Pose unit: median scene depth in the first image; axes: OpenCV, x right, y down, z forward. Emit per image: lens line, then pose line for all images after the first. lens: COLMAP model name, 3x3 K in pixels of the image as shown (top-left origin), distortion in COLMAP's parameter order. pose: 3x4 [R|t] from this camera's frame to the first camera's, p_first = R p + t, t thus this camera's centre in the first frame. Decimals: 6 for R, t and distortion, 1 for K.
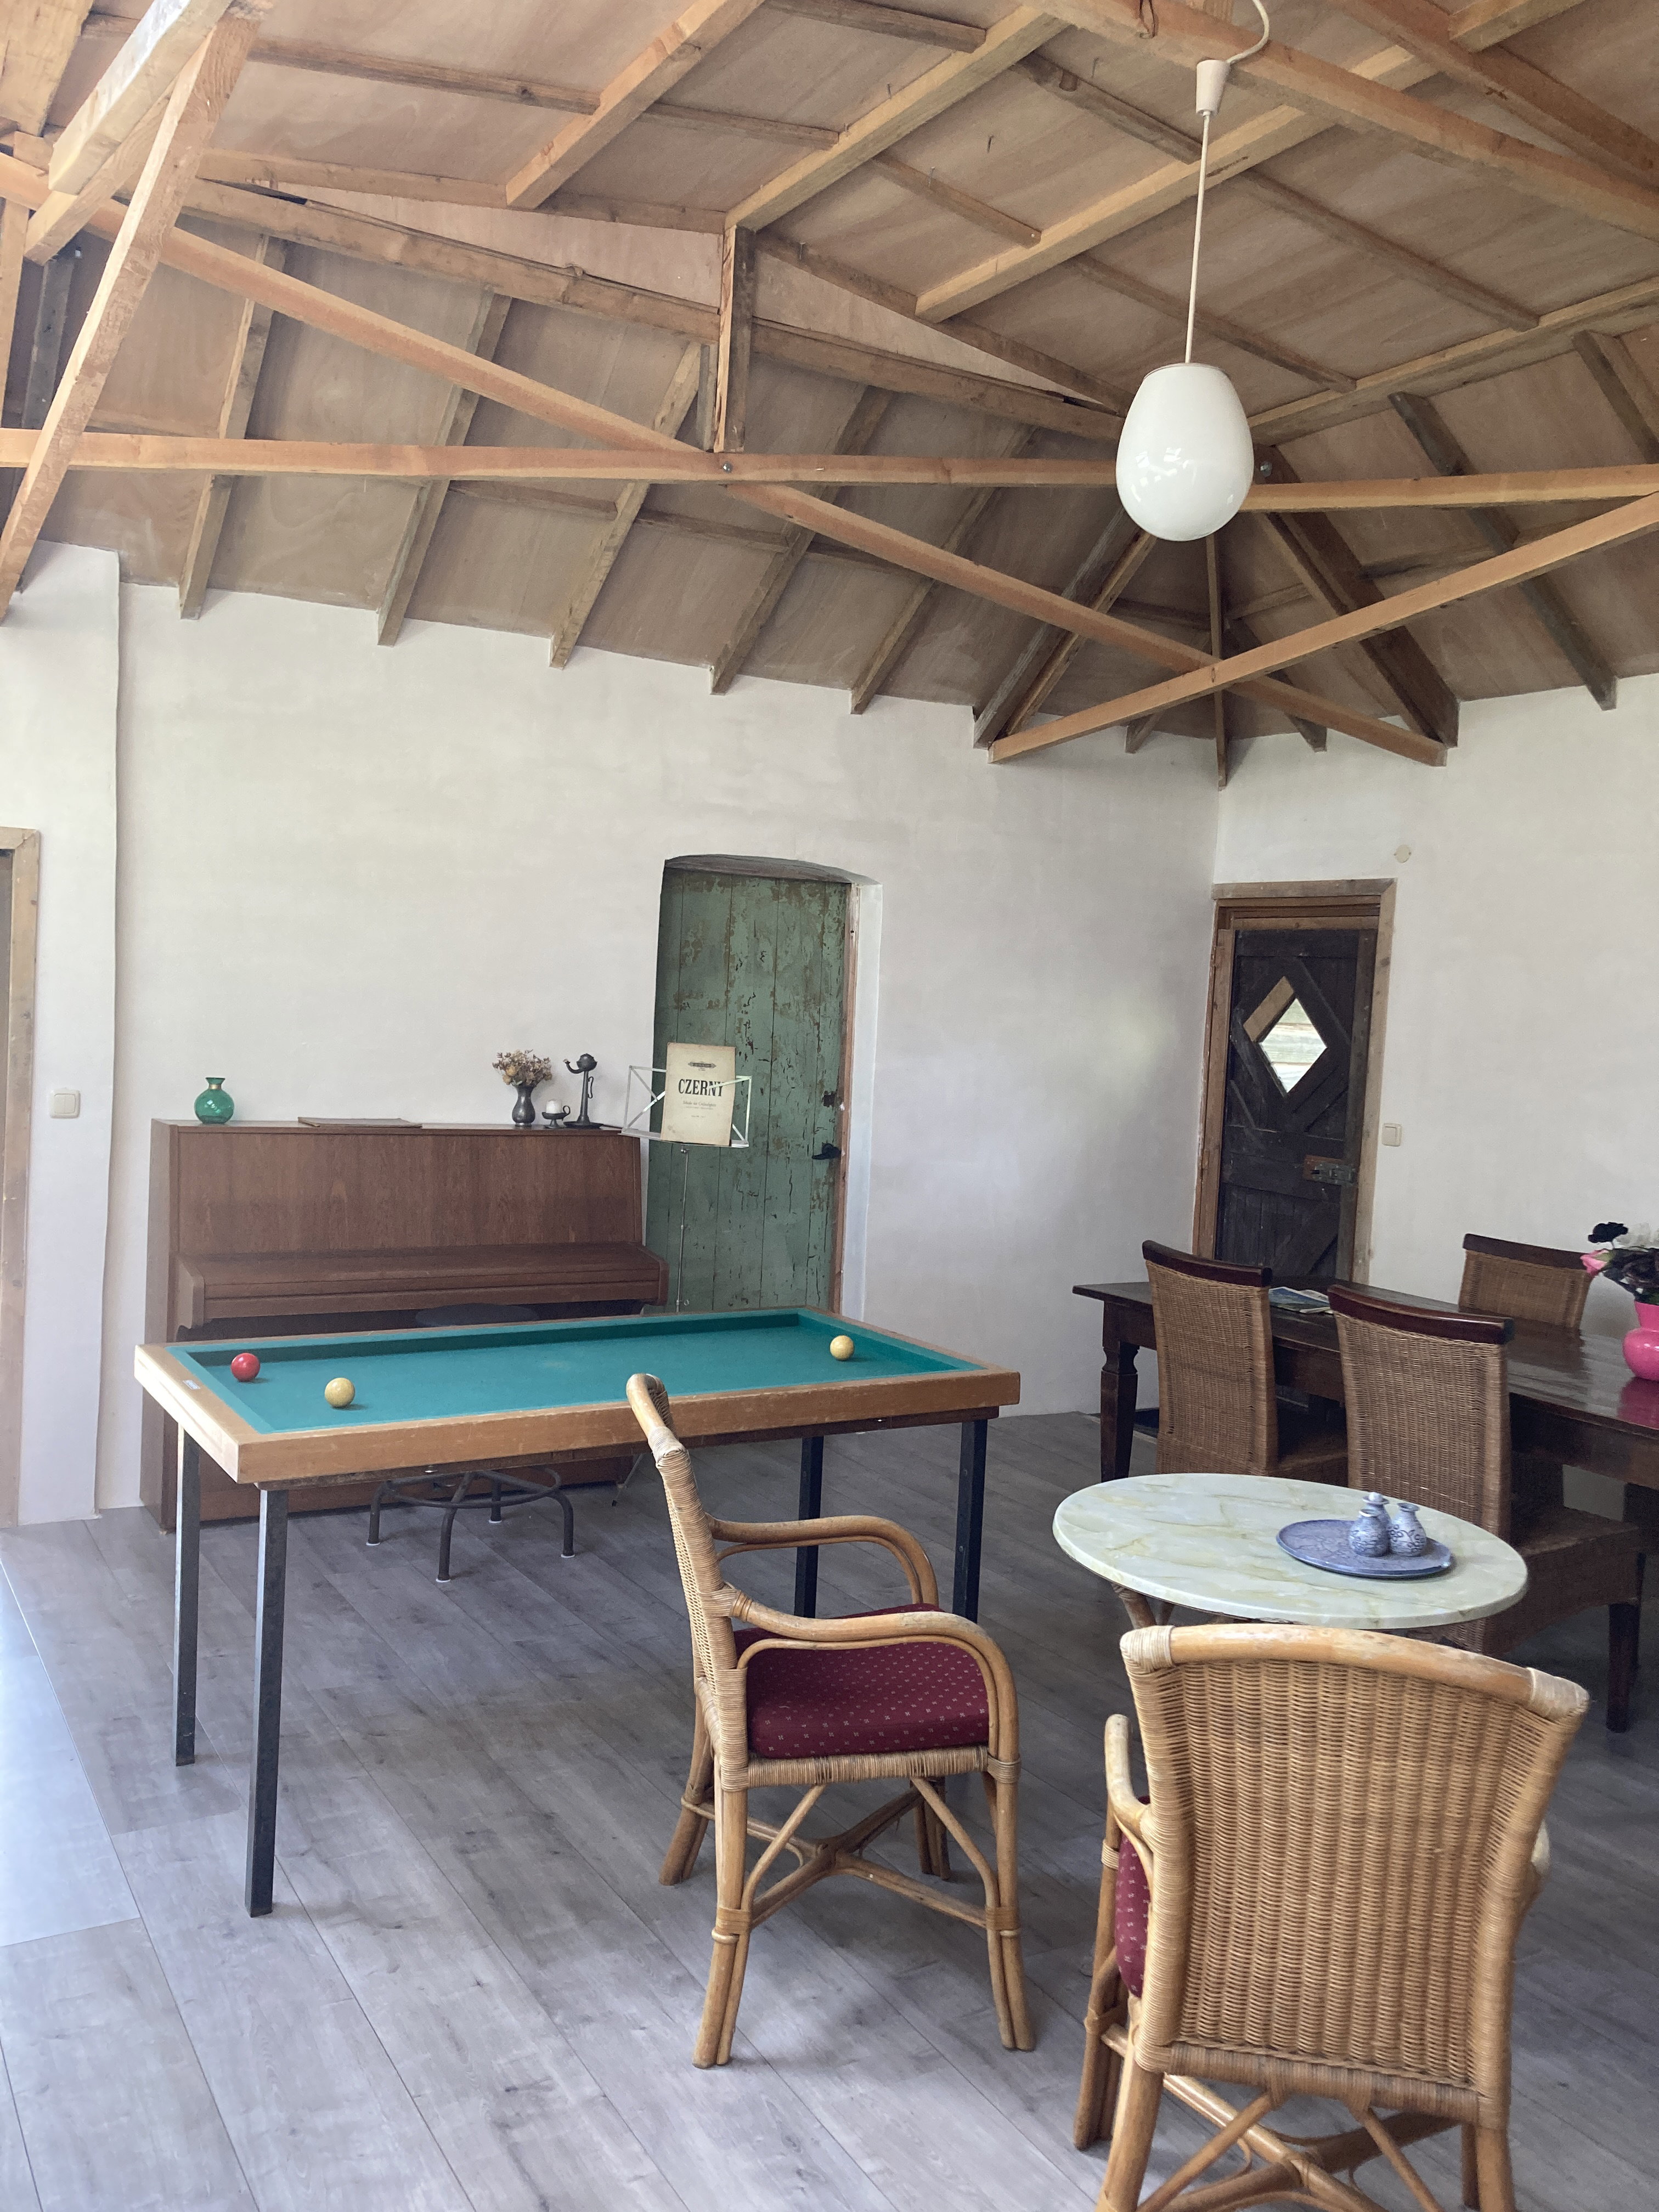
lens RADIAL K [[1841.7, 0, 829.5], [0, 1841.7, 1106.0], [0, 0, 1]] dist [0.078845, 0.000514]
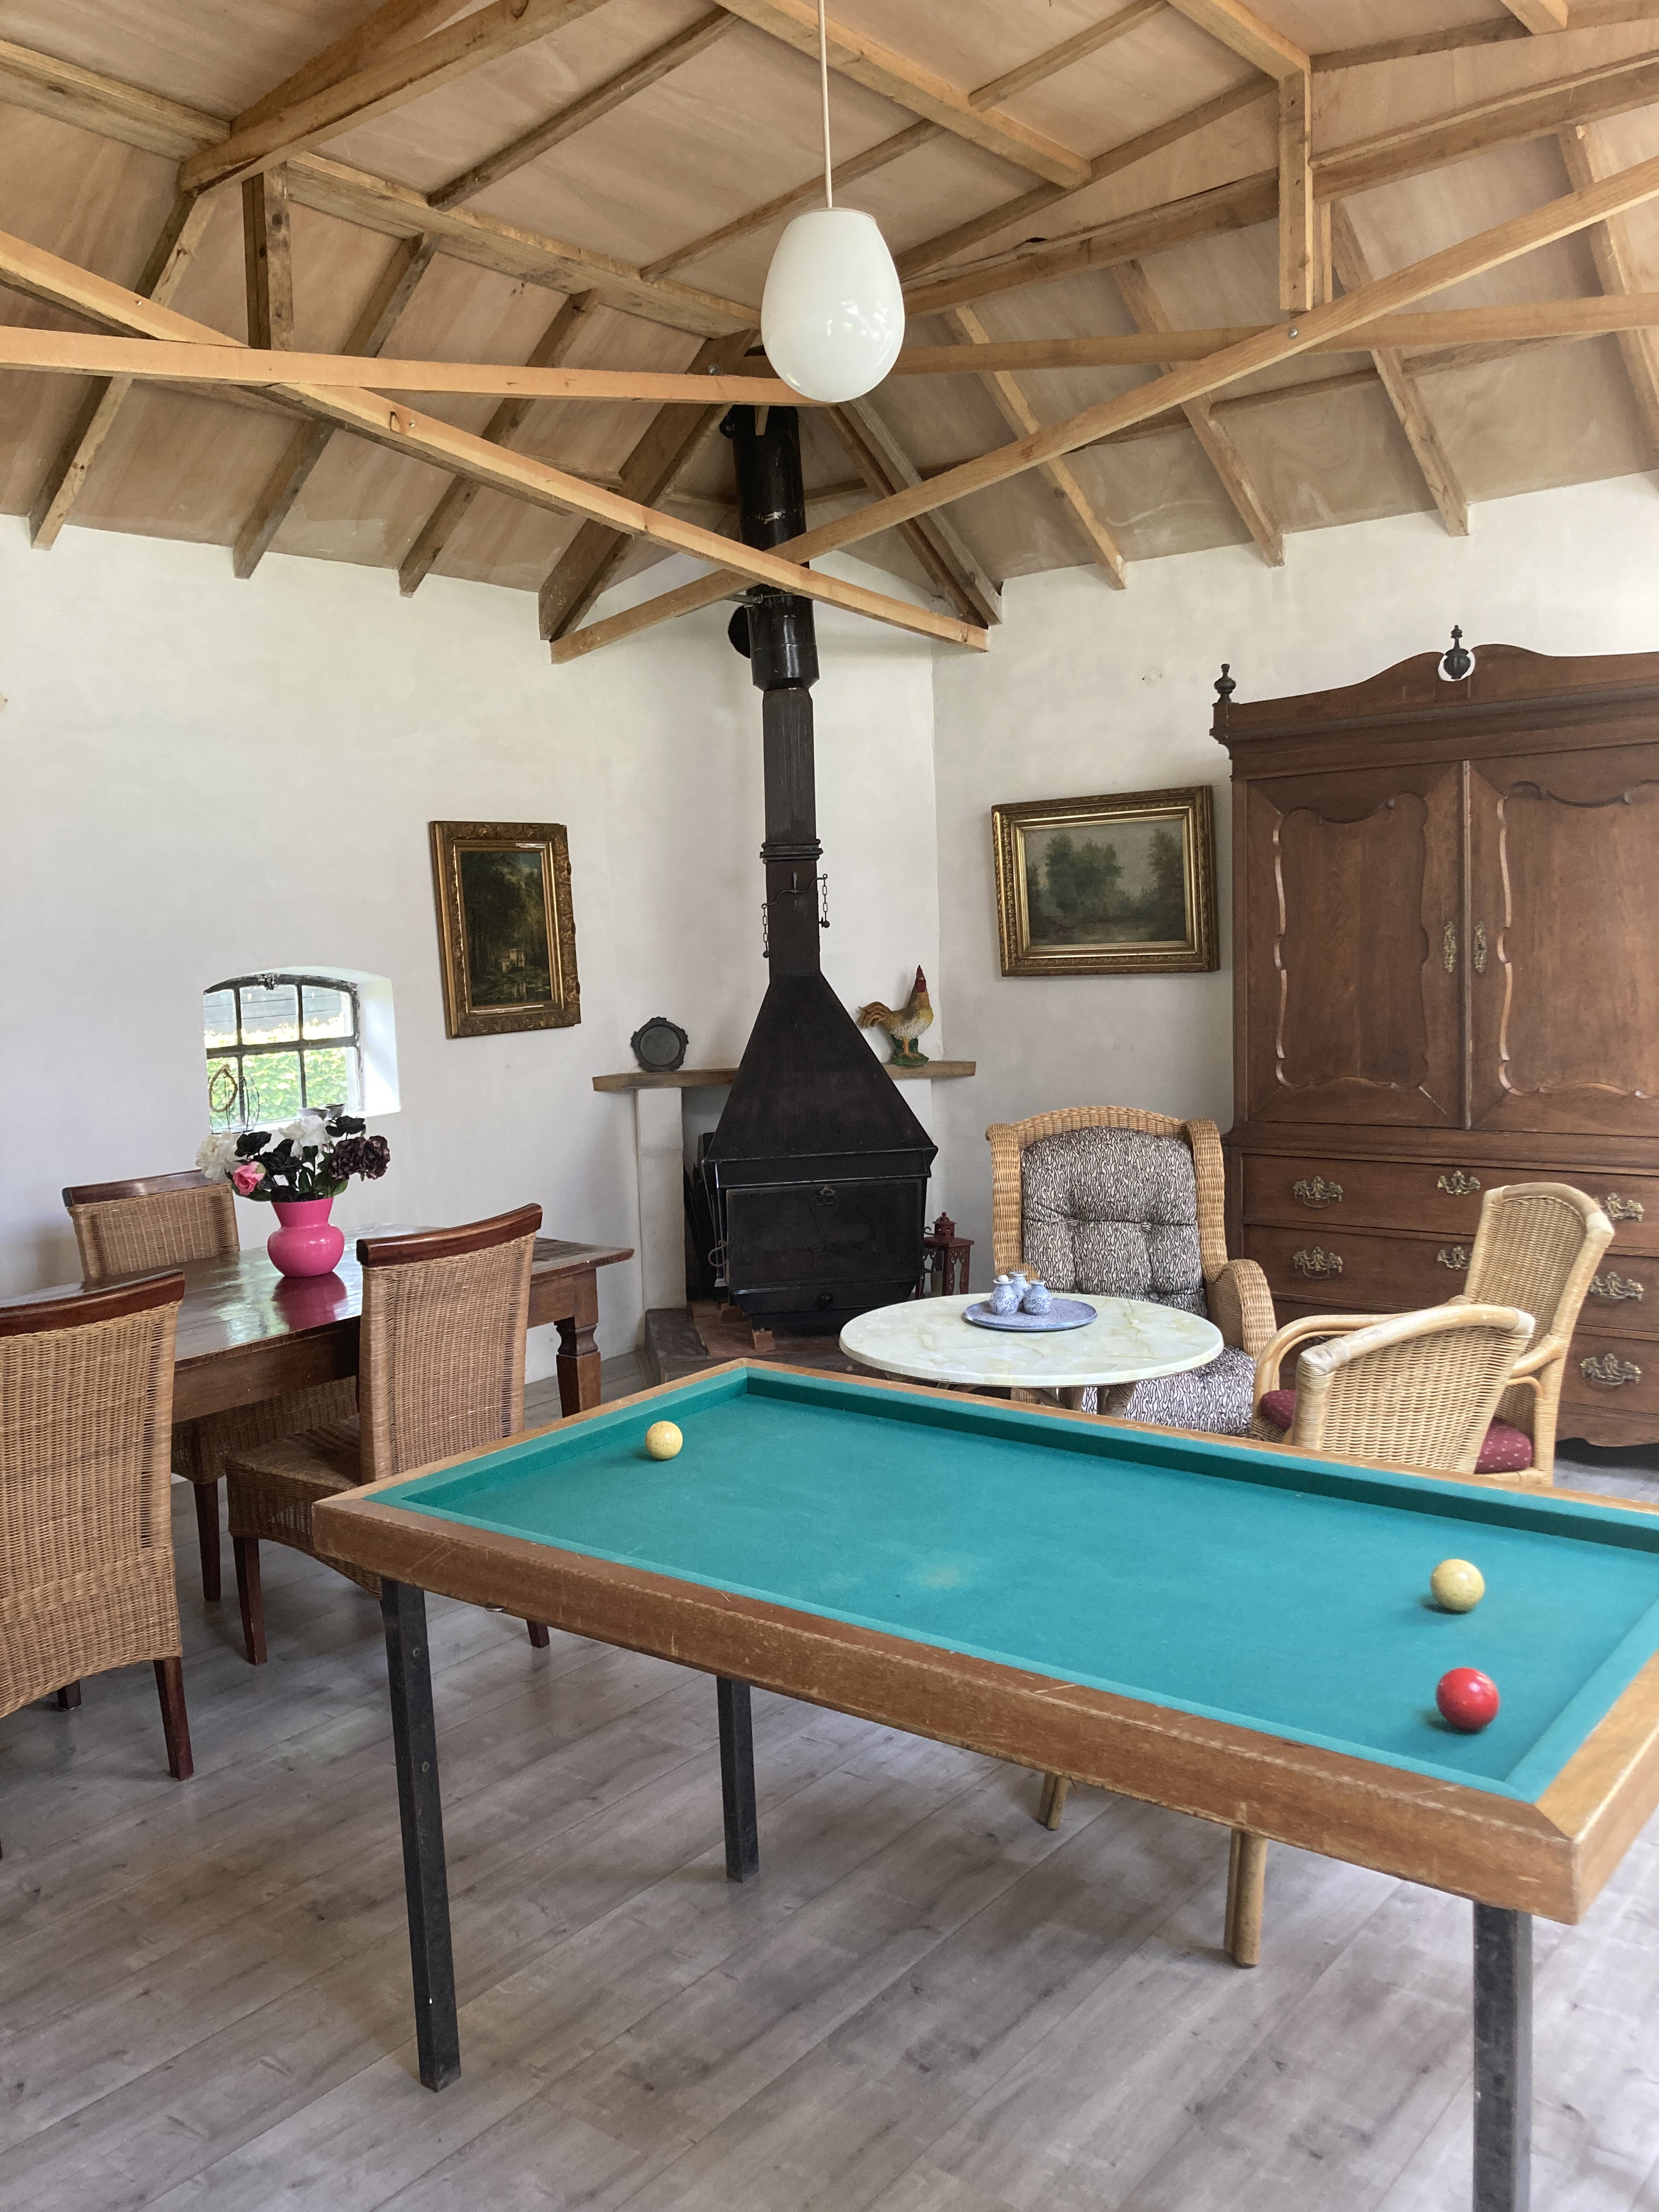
lens RADIAL K [[1841.7, 0, 829.5], [0, 1841.7, 1106.0], [0, 0, 1]] dist [0.078845, 0.000514]
pose [[-0.353309, -0.136808, 0.925449, -0.522039], [0.077029, 0.981636, 0.174521, -0.084714], [-0.932330, 0.132947, -0.336283, 0.985419]]
